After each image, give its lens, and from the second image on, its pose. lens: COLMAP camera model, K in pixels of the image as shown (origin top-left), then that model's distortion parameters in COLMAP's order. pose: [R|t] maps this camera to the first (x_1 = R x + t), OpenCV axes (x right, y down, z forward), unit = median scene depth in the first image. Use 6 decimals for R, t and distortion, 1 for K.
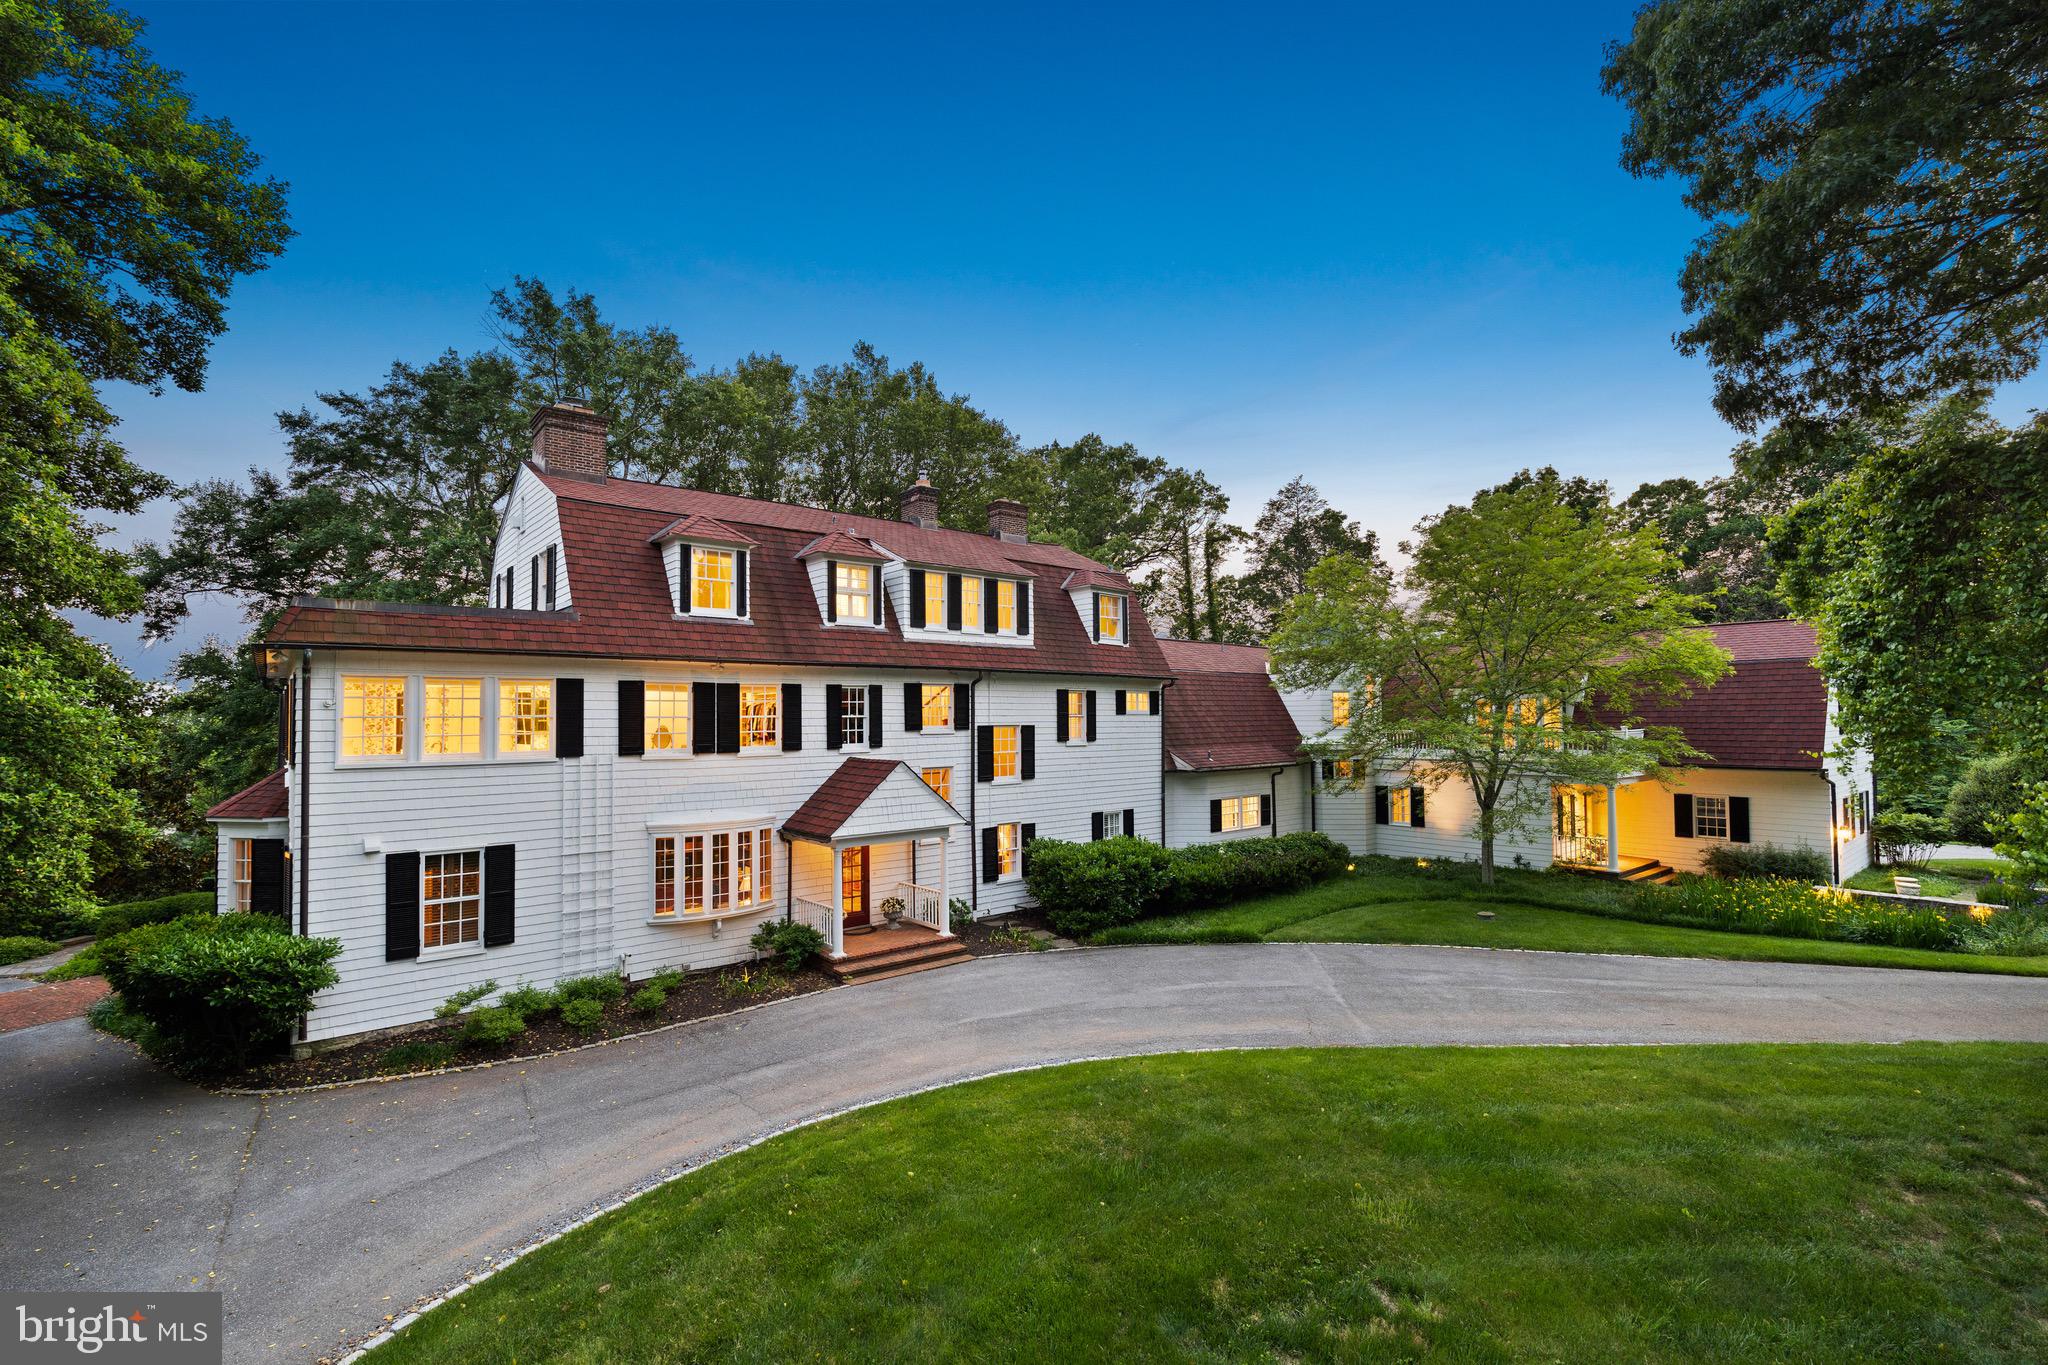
lens RADIAL K [[943.8, 0, 1023.1], [0, 943.8, 696.4], [0, 0, 1]] dist [-0.002400, 0.000167]
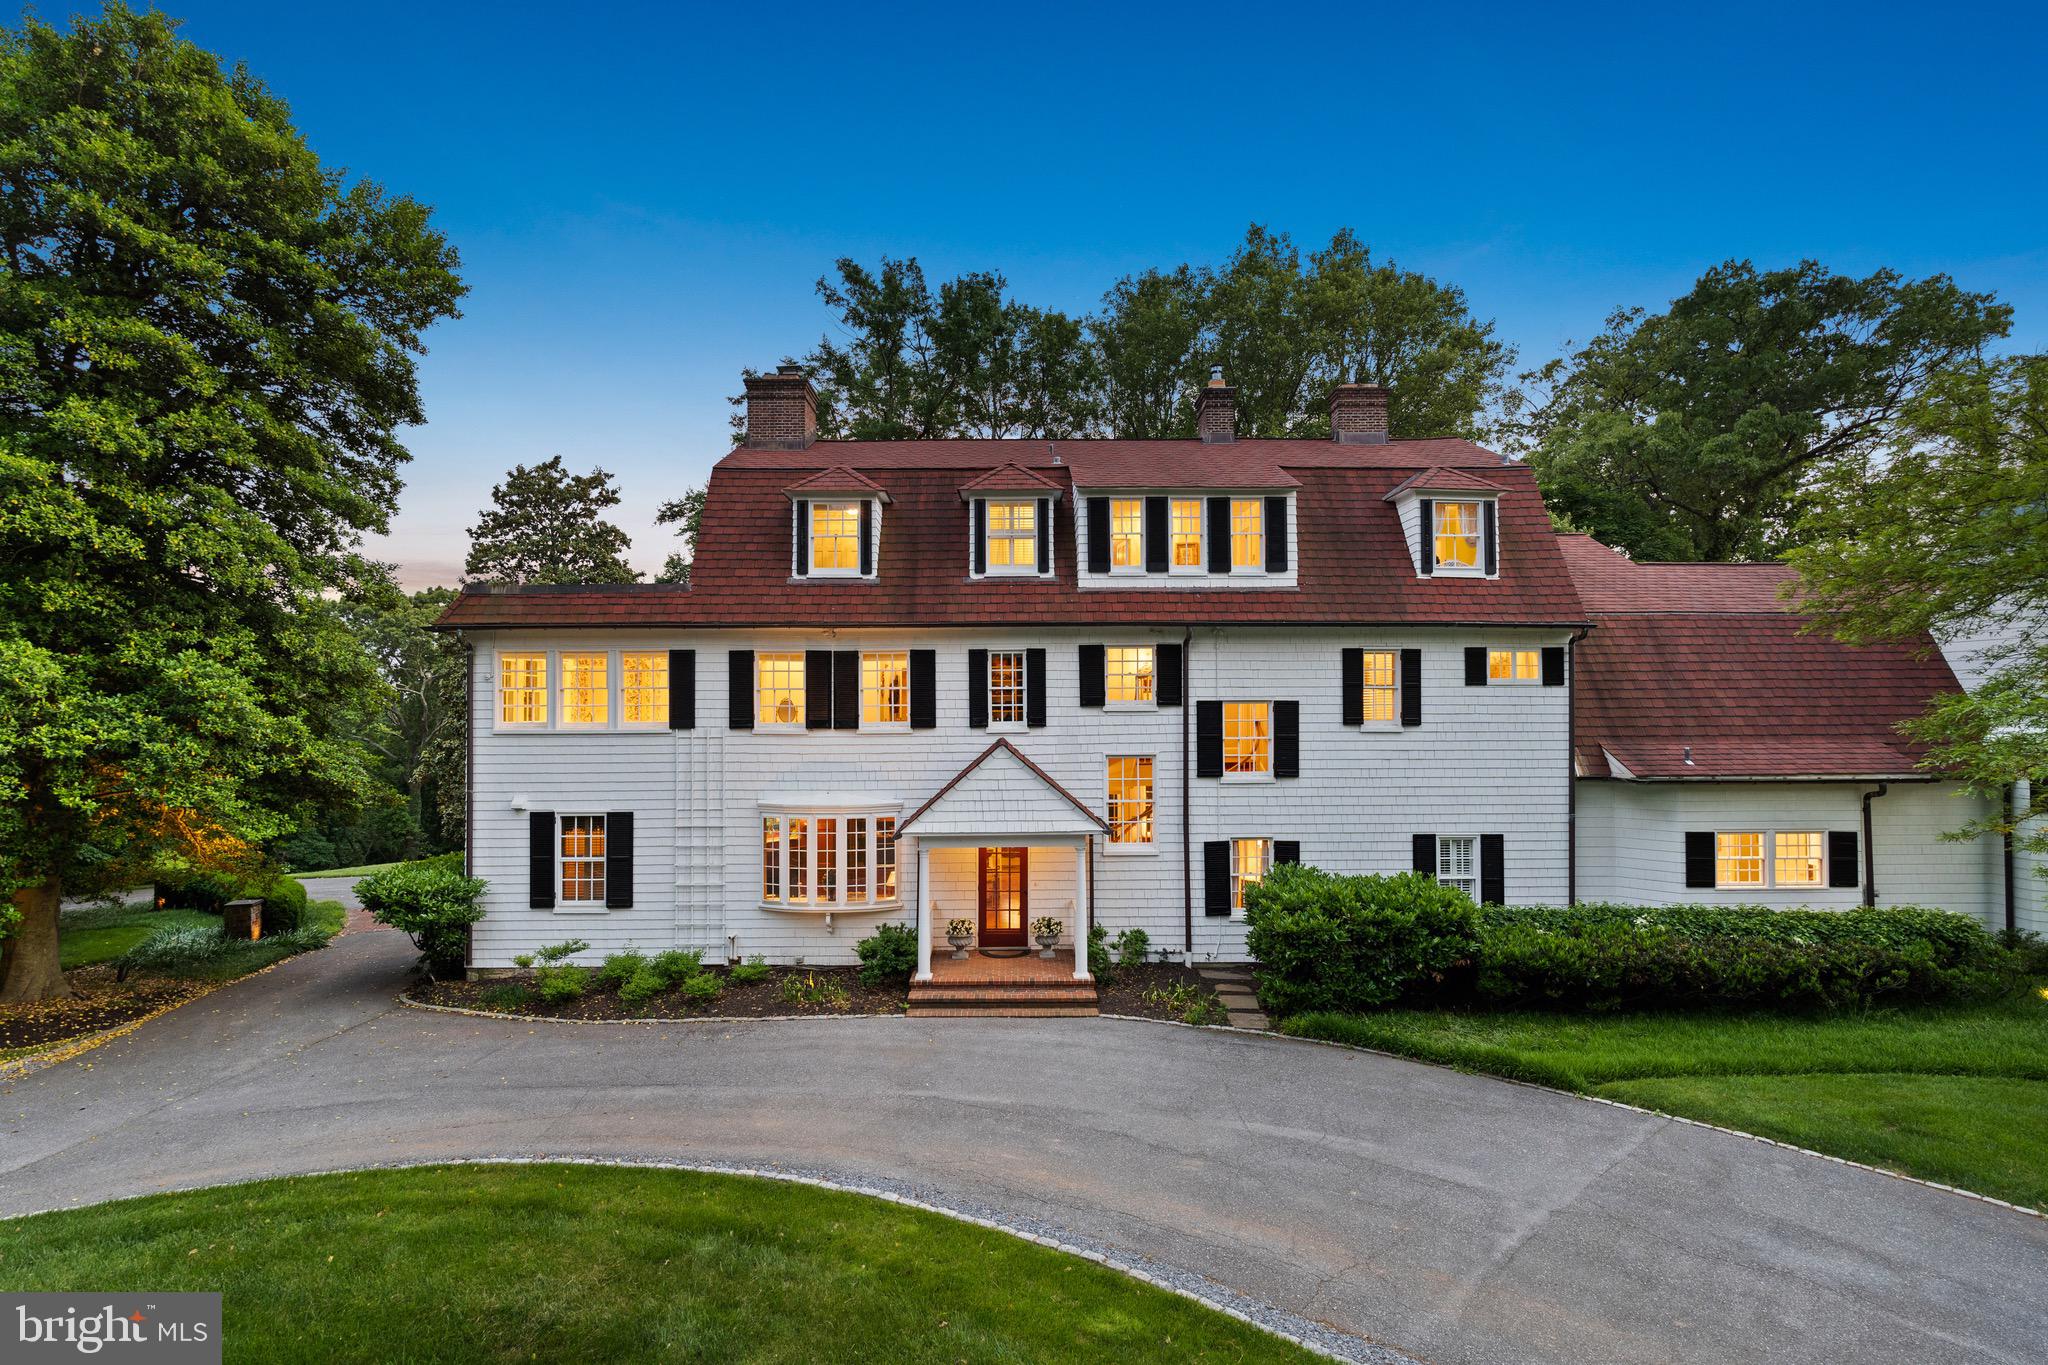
lens RADIAL K [[1037.1, 0, 1024.0], [0, 1037.1, 682.5], [0, 0, 1]] dist [0.000996, 0.000986]
pose [[0.755818, -0.005568, -0.654758, 0.460275], [0.014003, 0.999873, 0.007662, 0.011032], [0.654631, -0.014959, 0.755800, 0.371859]]
